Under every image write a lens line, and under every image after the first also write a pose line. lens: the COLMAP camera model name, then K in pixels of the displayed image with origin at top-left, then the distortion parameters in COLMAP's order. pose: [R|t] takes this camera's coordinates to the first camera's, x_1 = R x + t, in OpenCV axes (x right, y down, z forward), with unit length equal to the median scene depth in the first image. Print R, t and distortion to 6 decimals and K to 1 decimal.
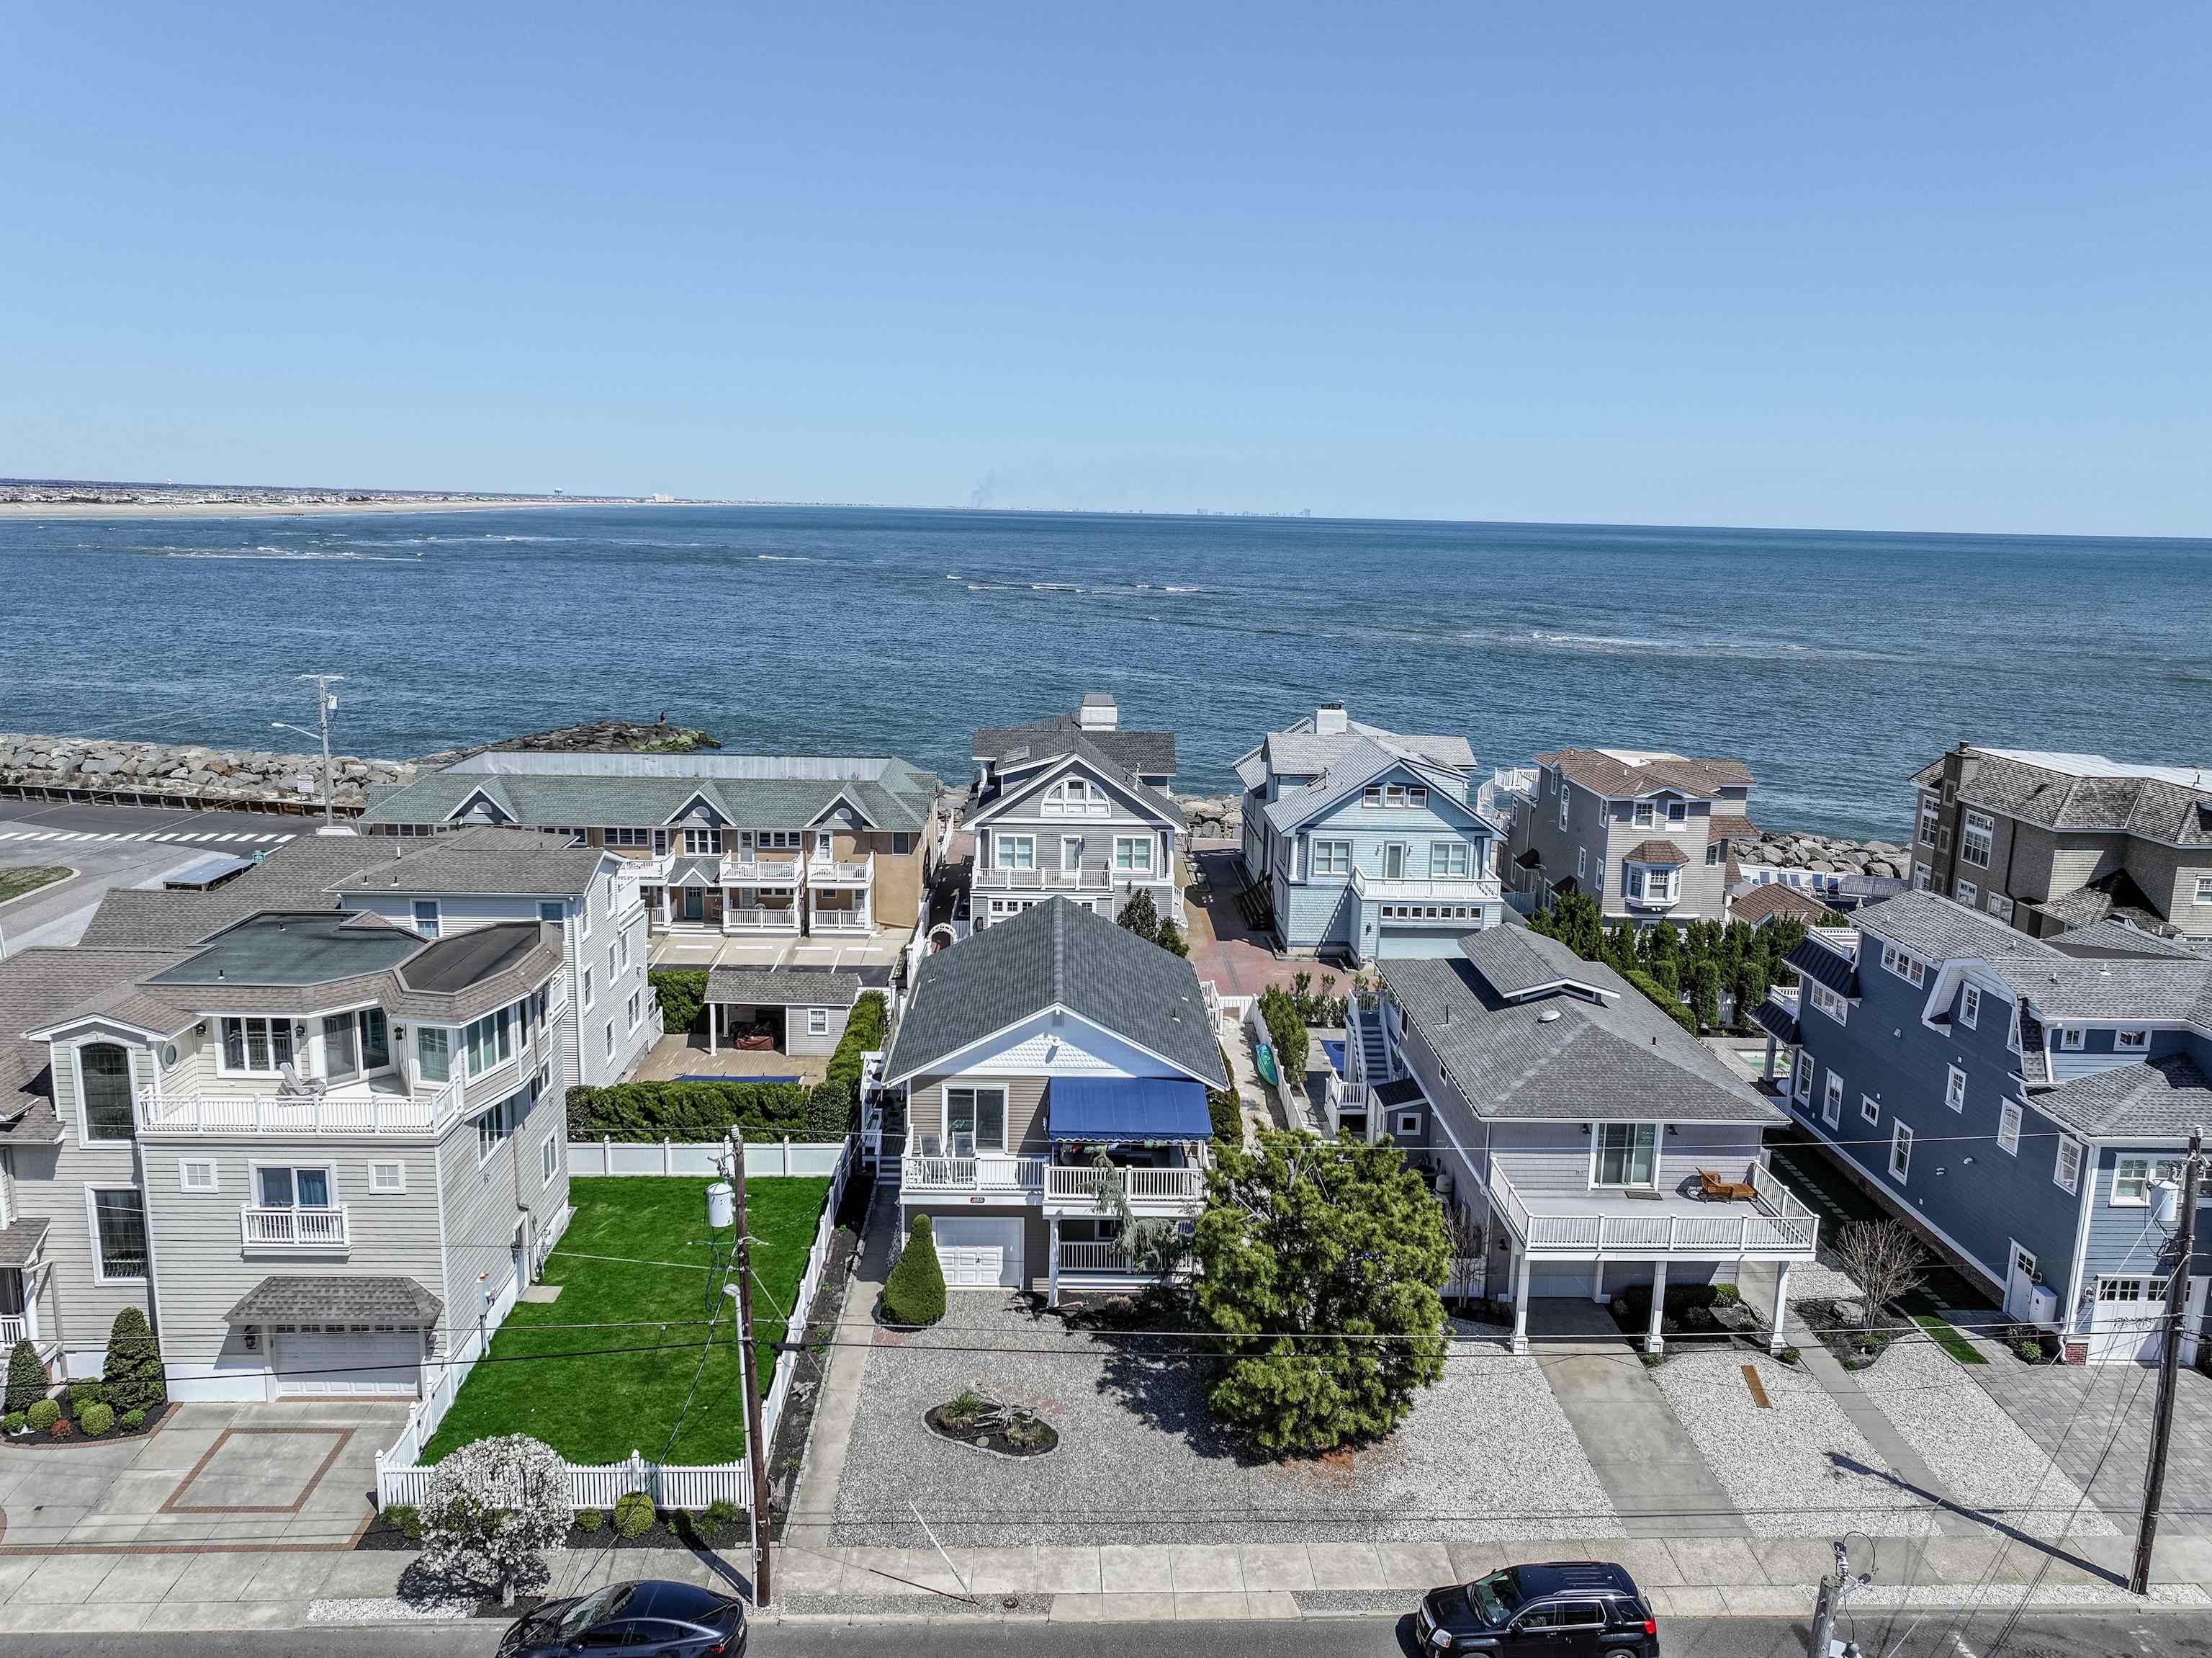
lens RADIAL K [[1590.8, 0, 1102.5], [0, 1590.8, 825.6], [0, 0, 1]] dist [0.004388, -0.002341]
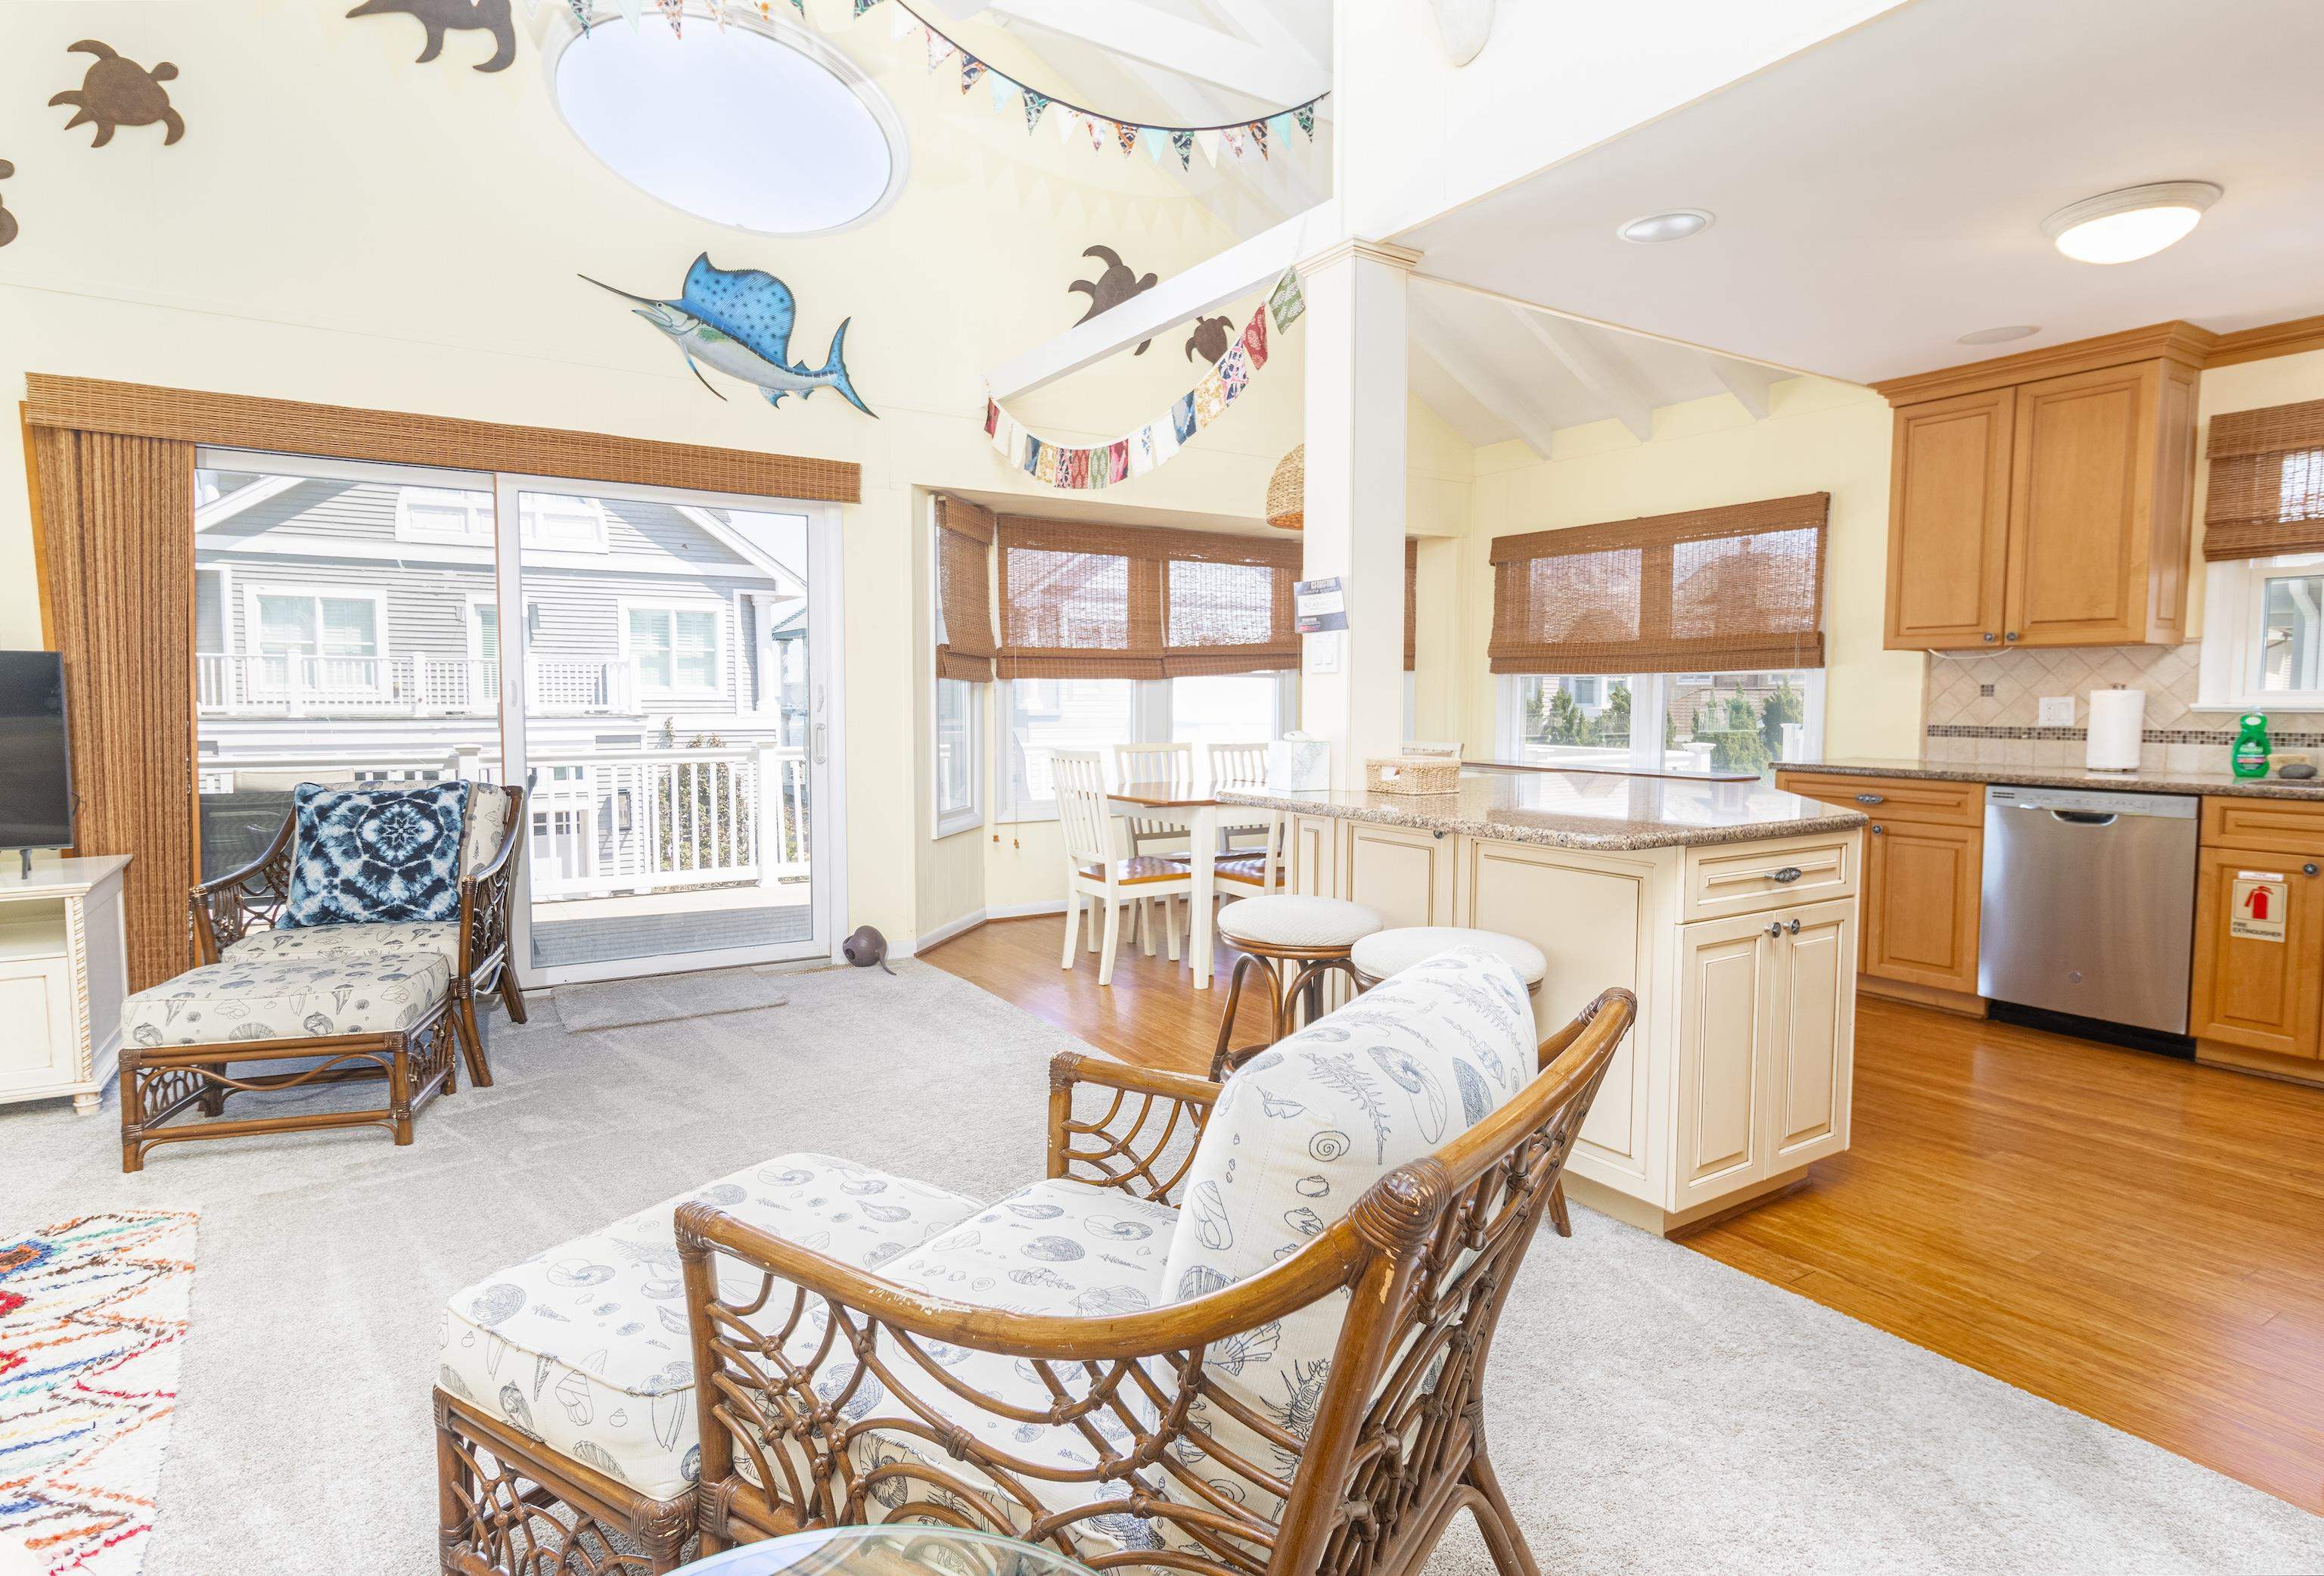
lens RADIAL K [[1219.8, 0, 1155.8], [0, 1219.8, 777.8], [0, 0, 1]] dist [0.002347, 0.001188]
pose [[0.856397, -0.052971, 0.513594, -0.061564], [0.115817, 0.989083, -0.091108, 0.155817], [-0.503161, 0.137507, 0.853183, 1.143963]]
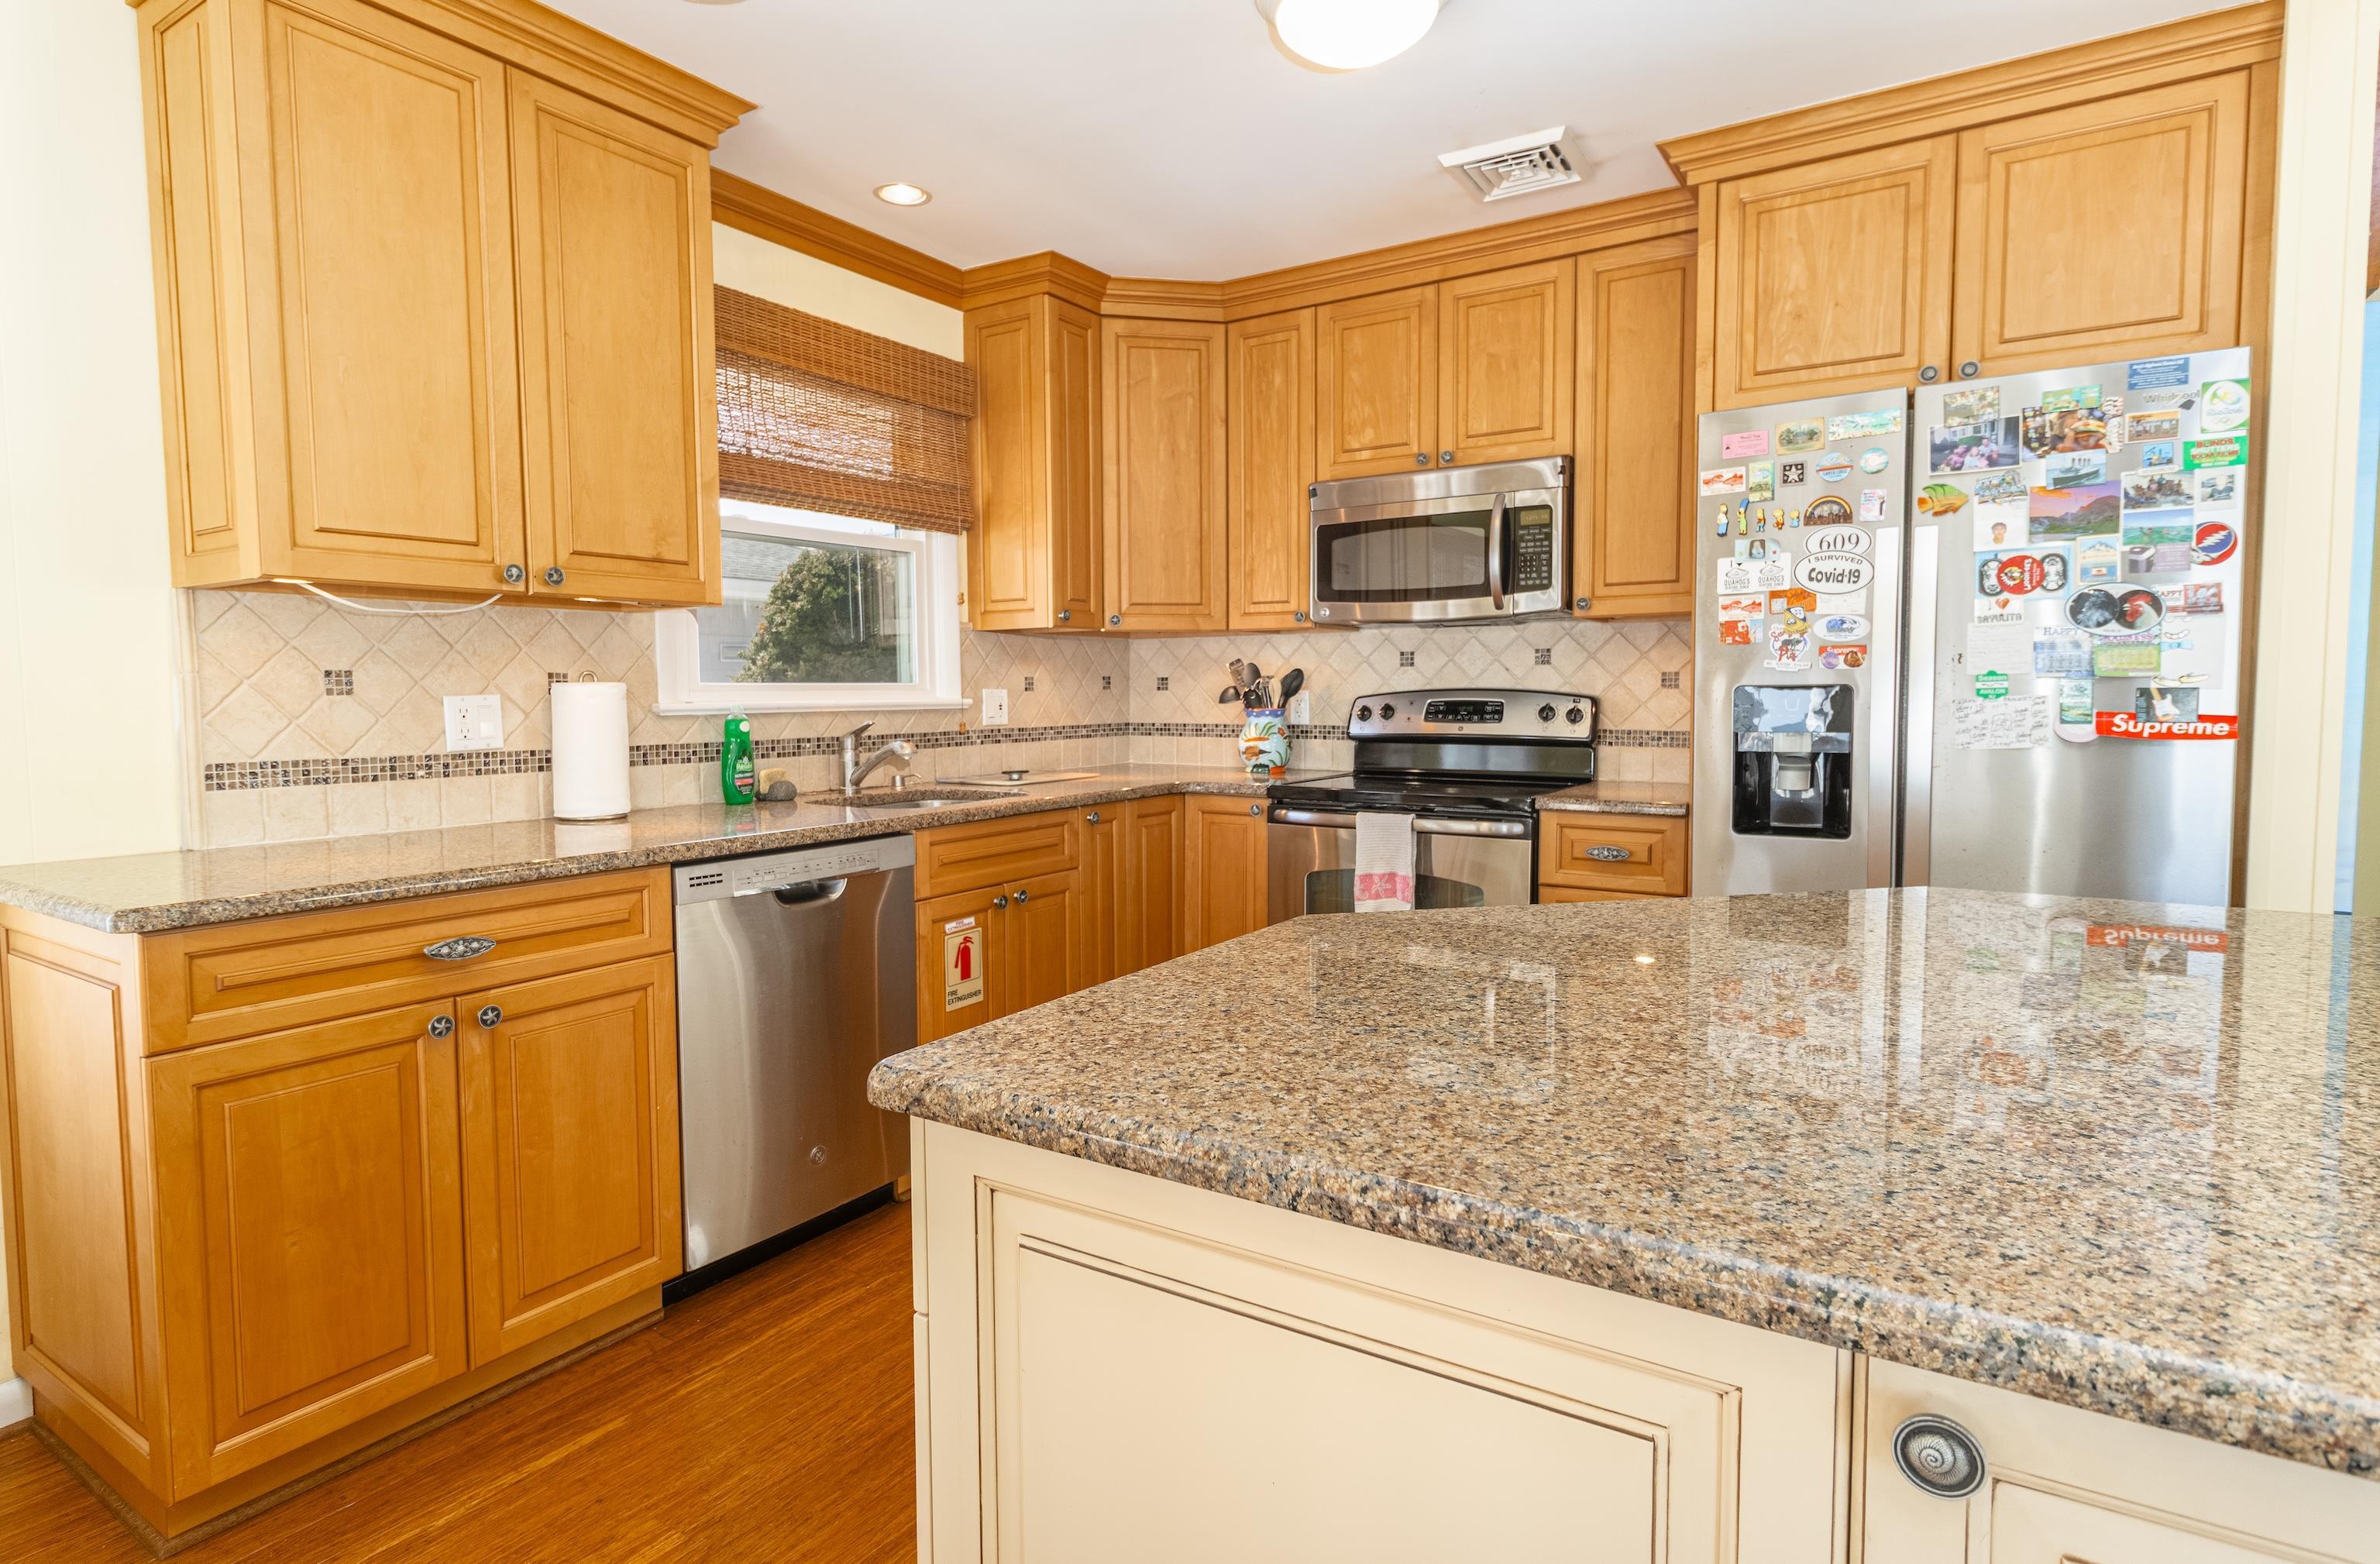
lens RADIAL K [[1230.9, 0, 1154.1], [0, 1230.9, 766.4], [0, 0, 1]] dist [0.002344, 0.000190]
pose [[-0.819481, -0.050331, 0.570891, 0.003329], [0.102382, 0.967255, 0.232239, 0.140989], [-0.563887, 0.248765, -0.787495, 1.224474]]
